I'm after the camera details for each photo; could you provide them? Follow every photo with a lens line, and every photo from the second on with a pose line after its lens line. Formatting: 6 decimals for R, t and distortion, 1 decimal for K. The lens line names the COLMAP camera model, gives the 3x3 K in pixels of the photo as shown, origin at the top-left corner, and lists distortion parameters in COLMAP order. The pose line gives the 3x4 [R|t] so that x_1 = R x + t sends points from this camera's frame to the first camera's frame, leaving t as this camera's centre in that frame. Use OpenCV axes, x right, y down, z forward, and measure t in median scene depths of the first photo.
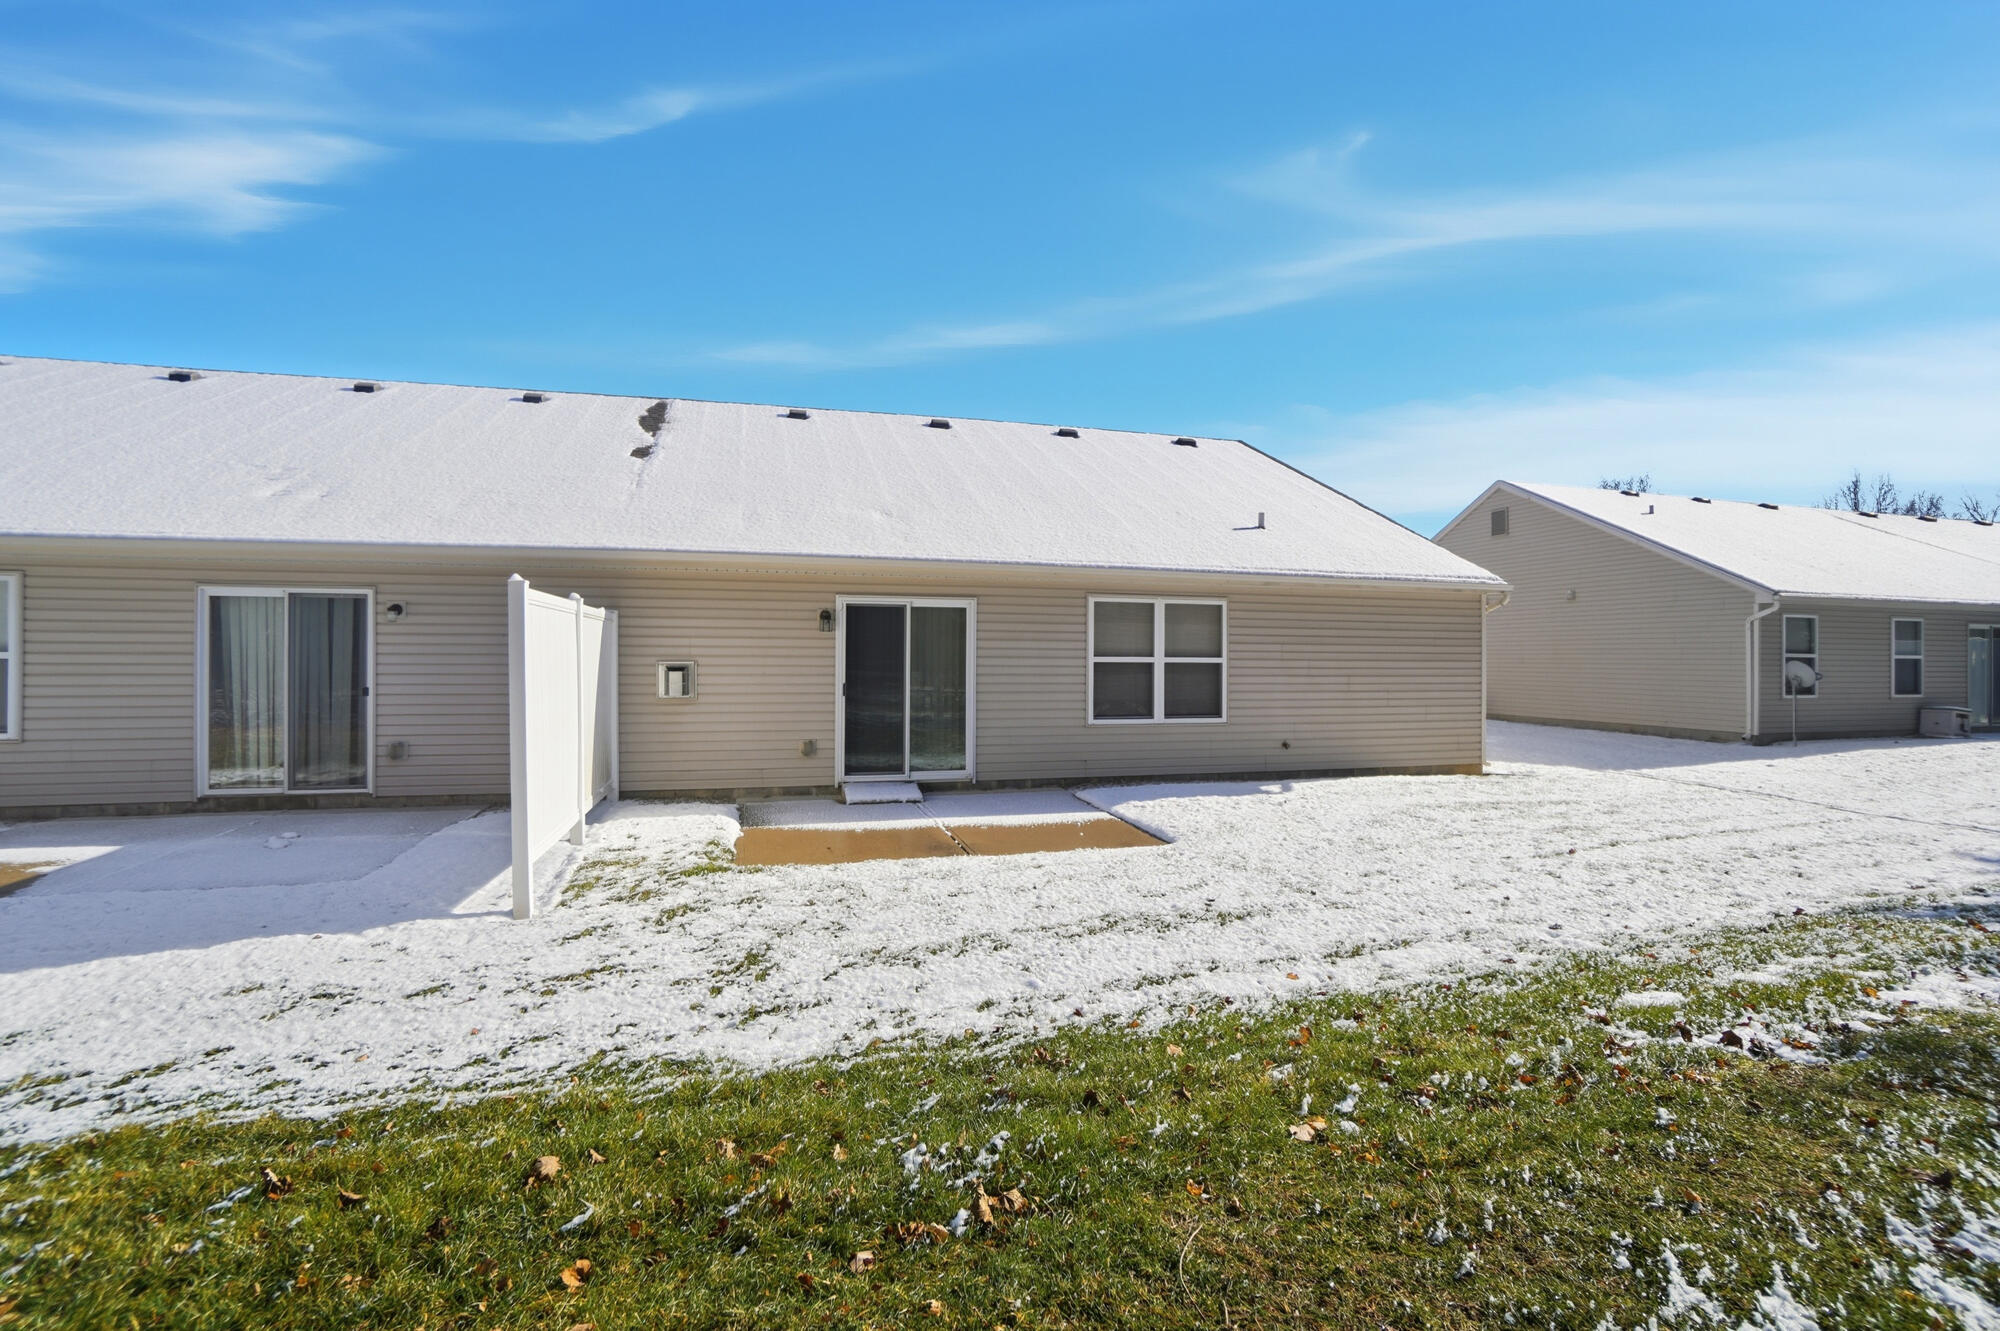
lens RADIAL K [[921.7, 0, 1000.0], [0, 921.7, 665.5], [0, 0, 1]] dist [-0.048746, -0.000045]
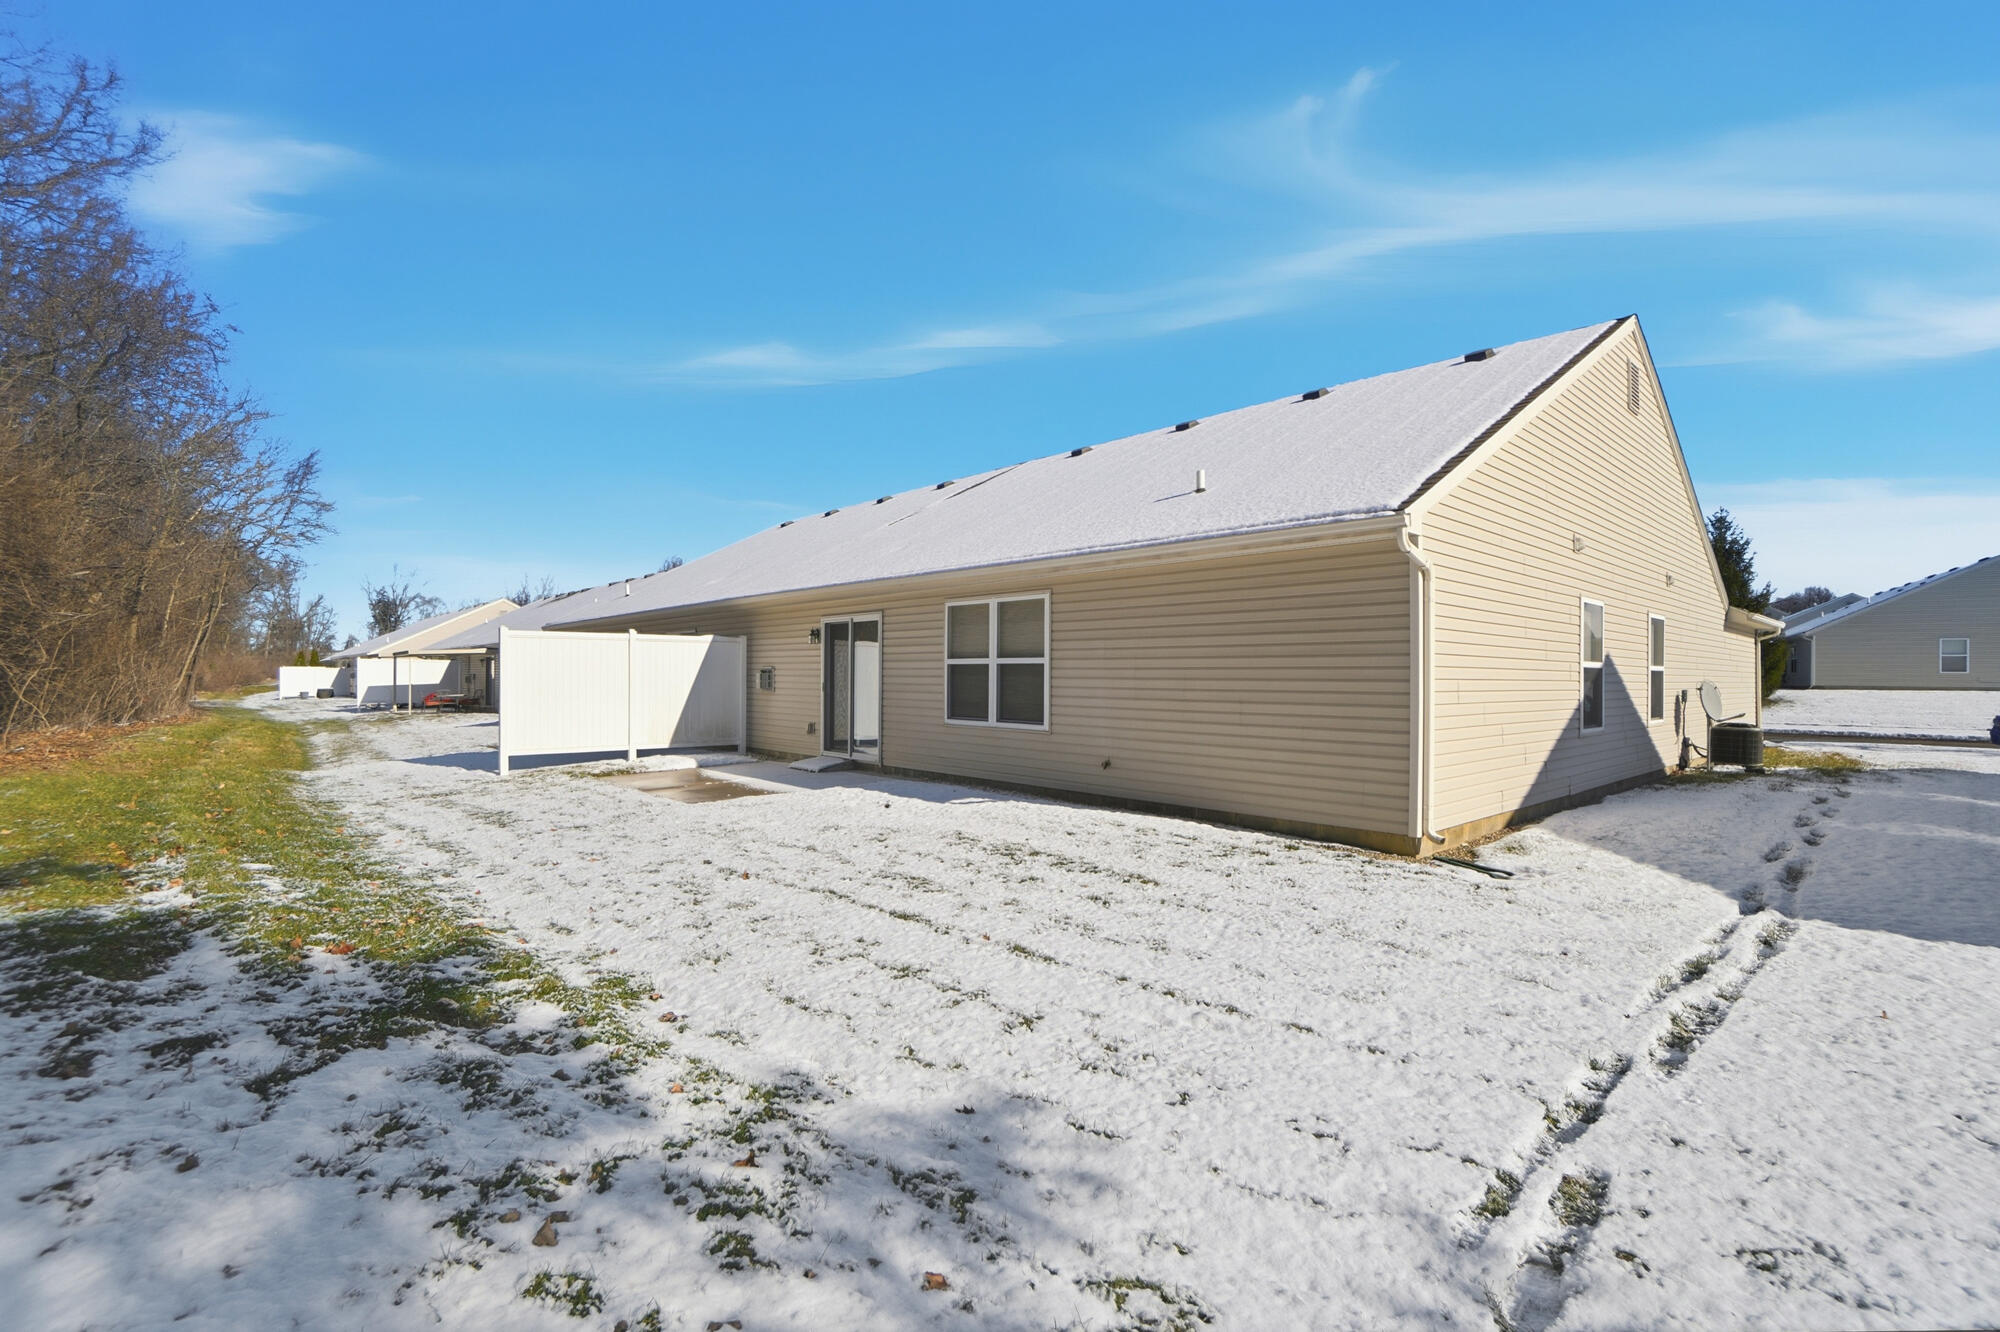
lens RADIAL K [[907.4, 0, 1009.7], [0, 907.4, 685.6], [0, 0, 1]] dist [-0.047320, -0.000330]
pose [[0.454152, 0.005069, -0.890910, 1.066464], [-0.012345, 0.999924, -0.000604, 0.020729], [0.890839, 0.011272, 0.454180, 0.604002]]
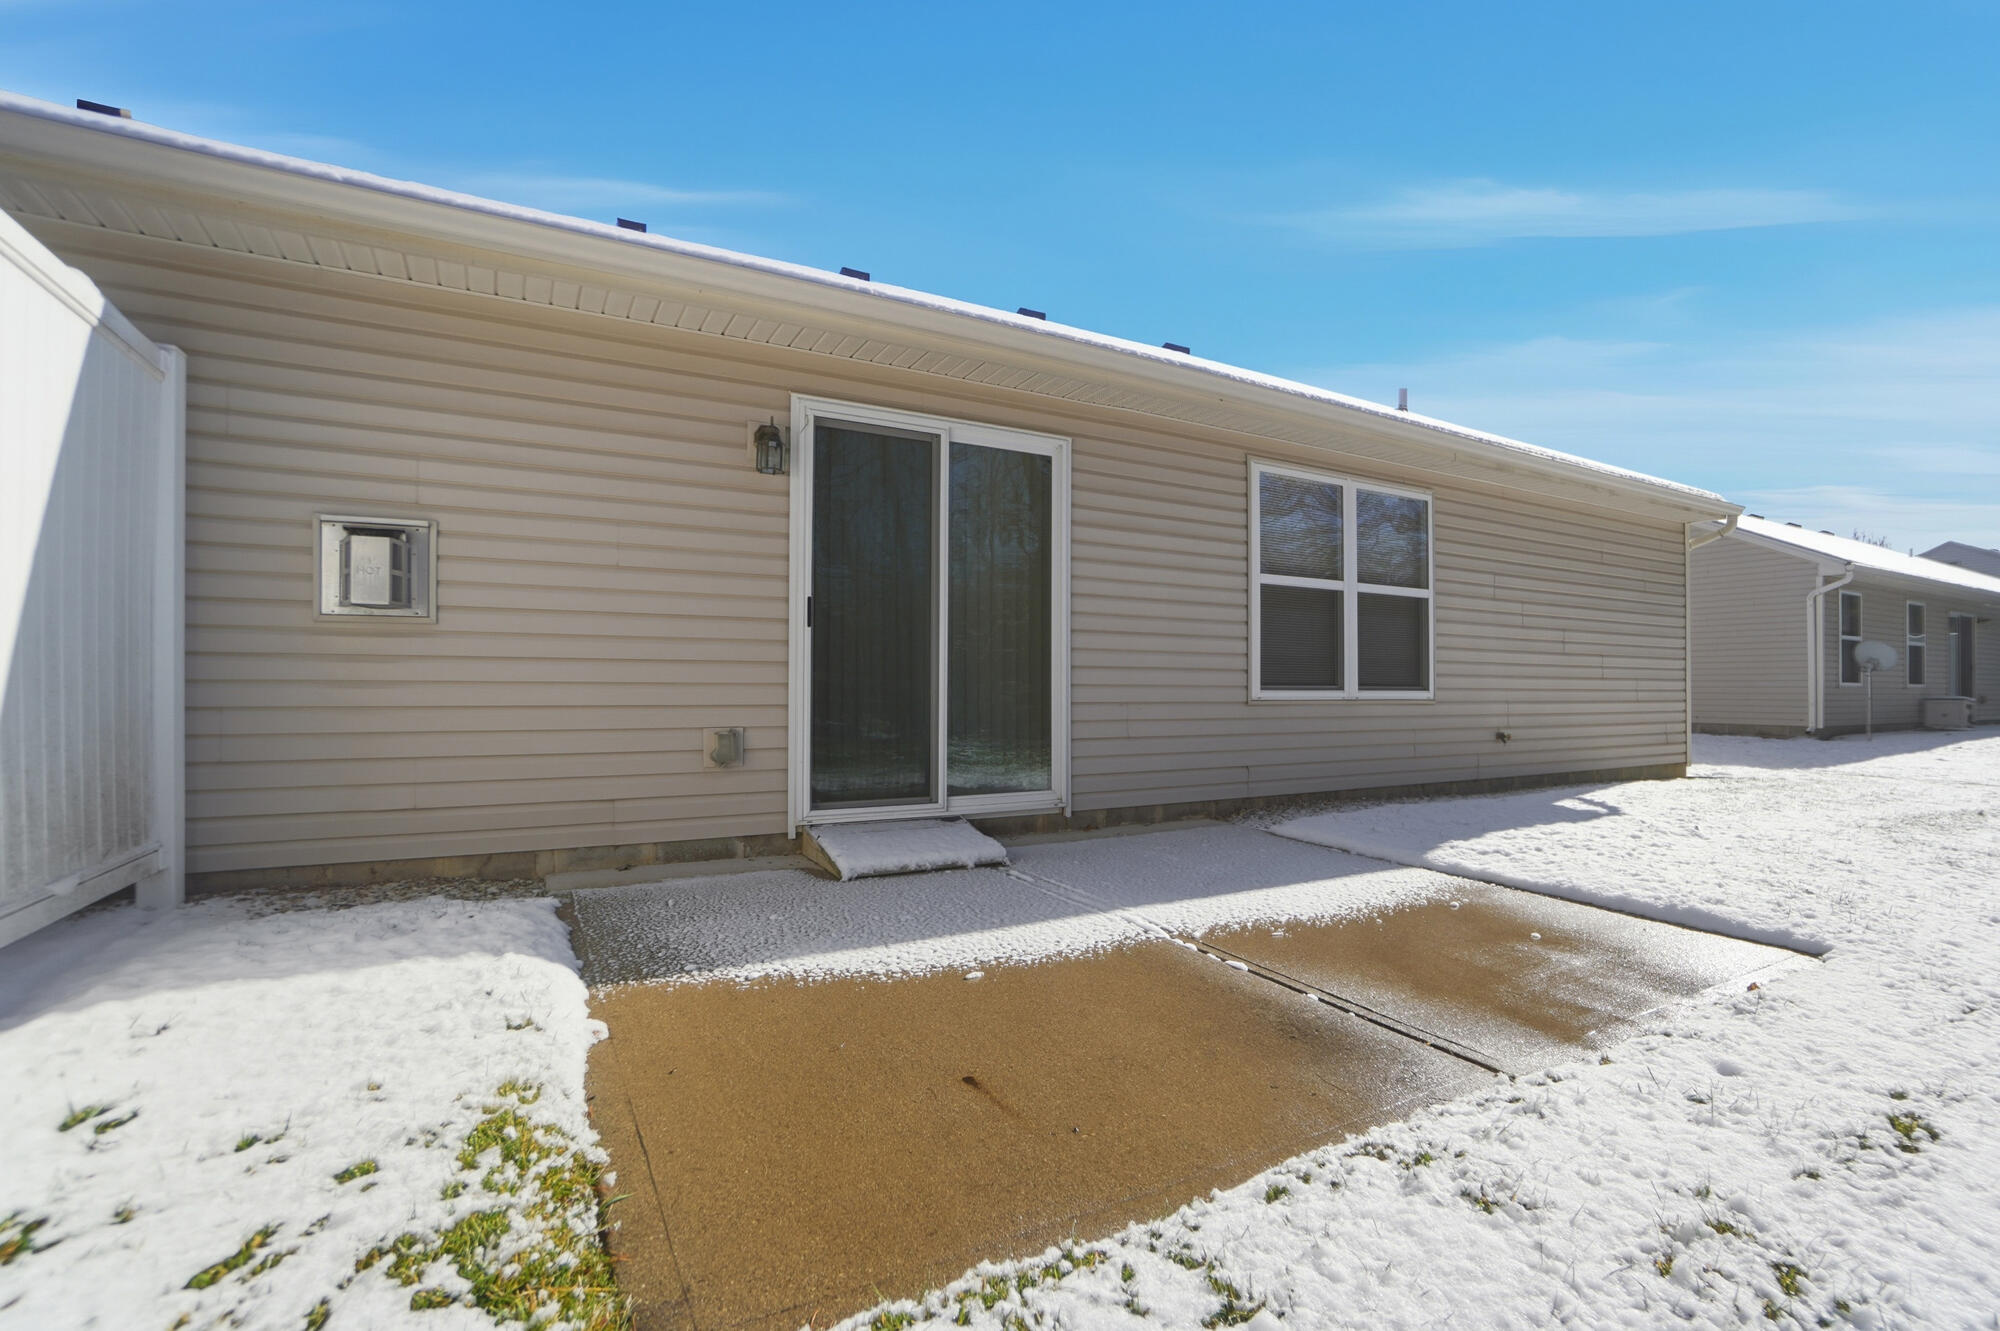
lens RADIAL K [[907.4, 0, 1009.7], [0, 907.4, 685.1], [0, 0, 1]] dist [-0.047320, -0.000330]
pose [[0.971134, -0.000707, 0.238533, -0.169176], [0.003434, 0.999933, -0.011020, 0.062001], [-0.238510, 0.011521, 0.971072, 0.529336]]
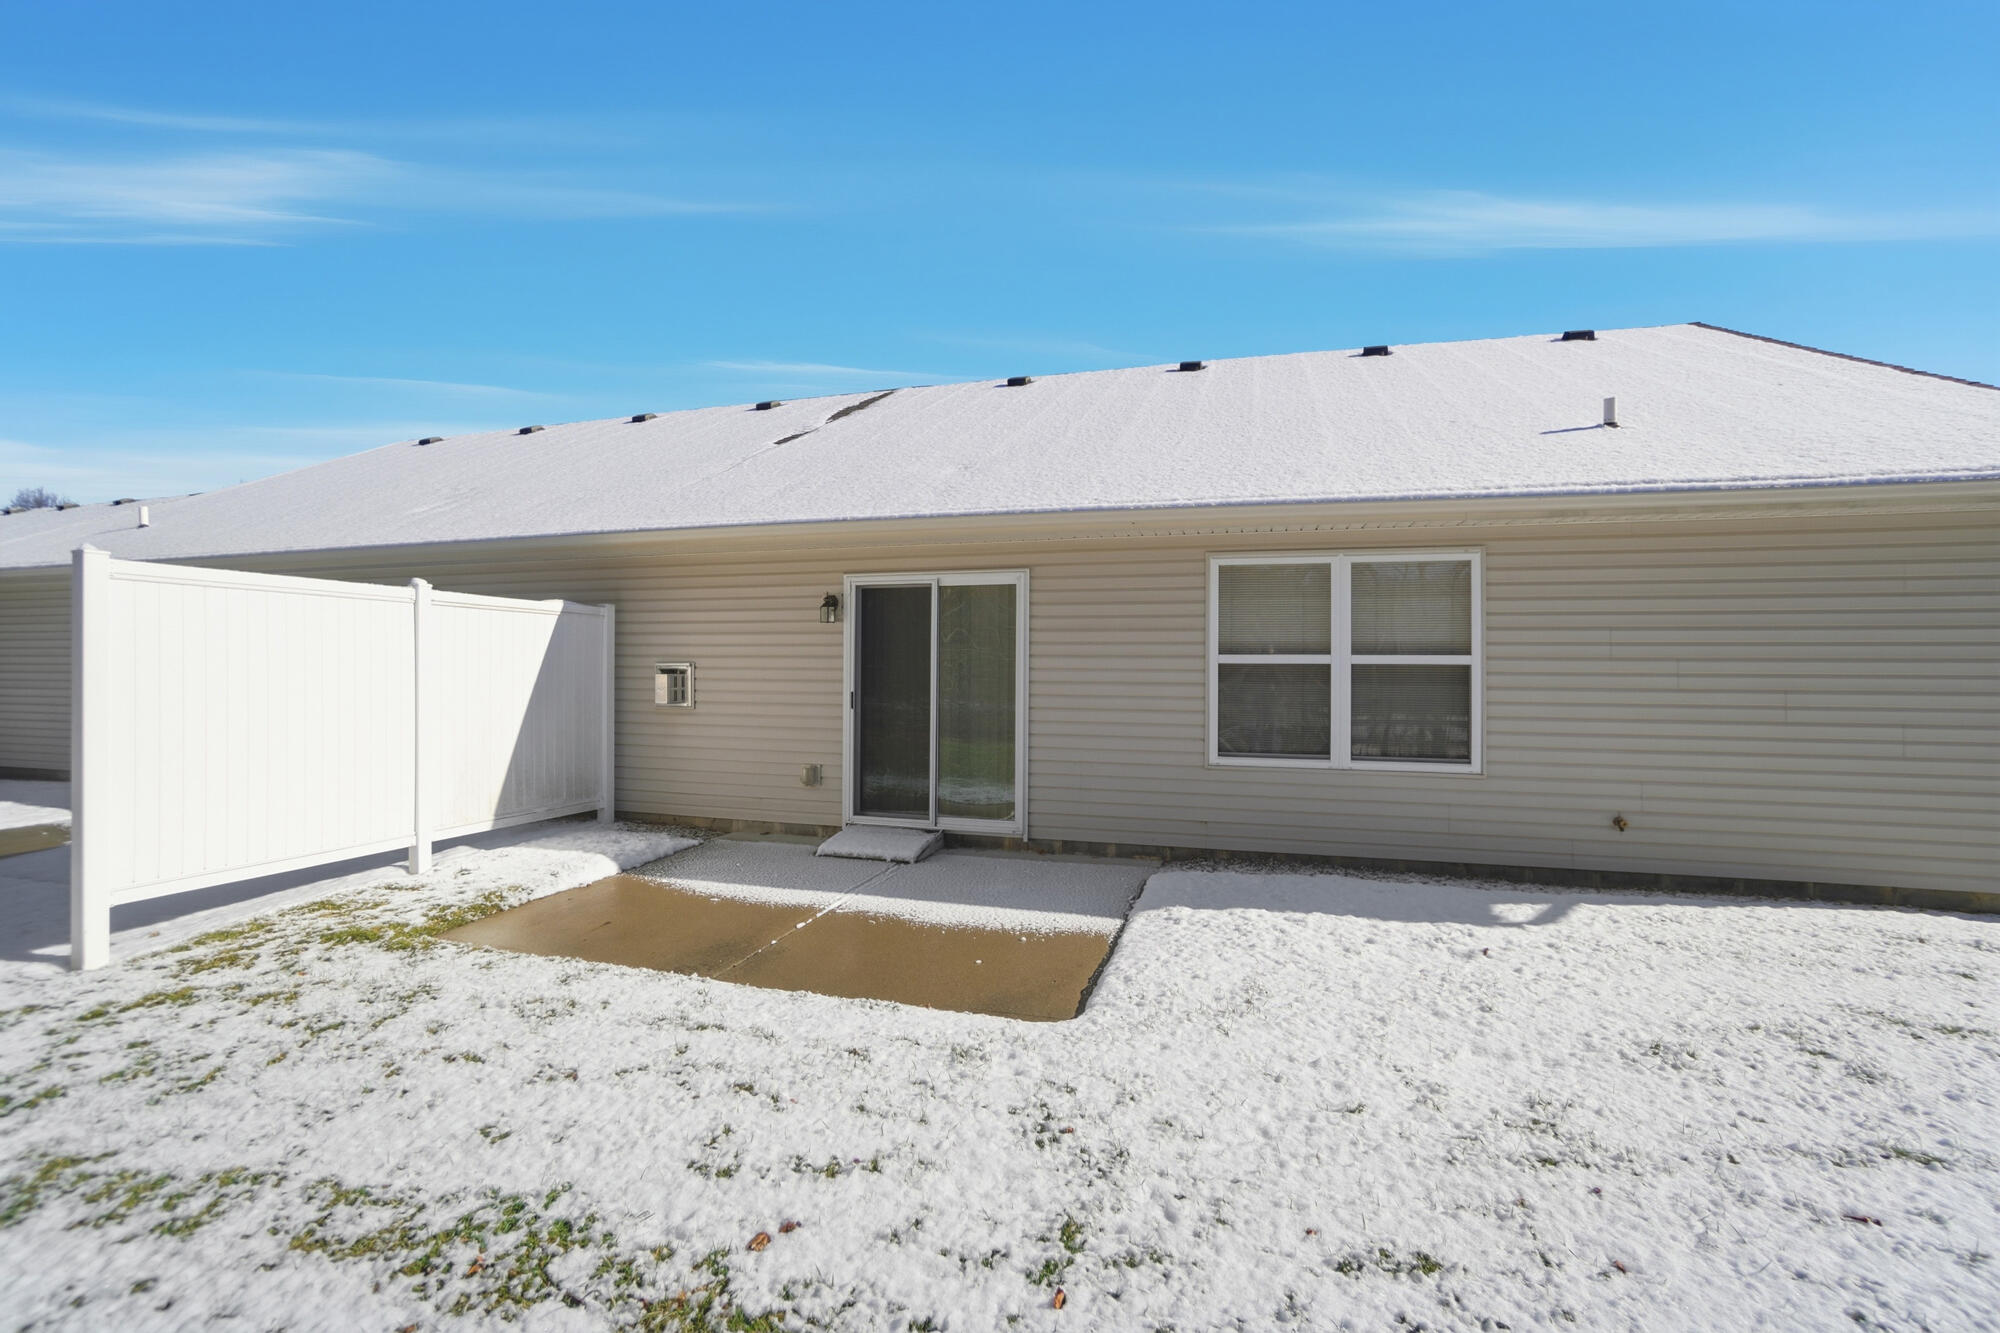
lens RADIAL K [[891.2, 0, 1000.0], [0, 891.2, 666.5], [0, 0, 1]] dist [-0.055276, 0.023363]
pose [[0.846510, -0.003903, -0.532358, 0.299253], [-0.008077, 0.999764, -0.020173, 0.011809], [0.532311, 0.021376, 0.846279, 0.423992]]
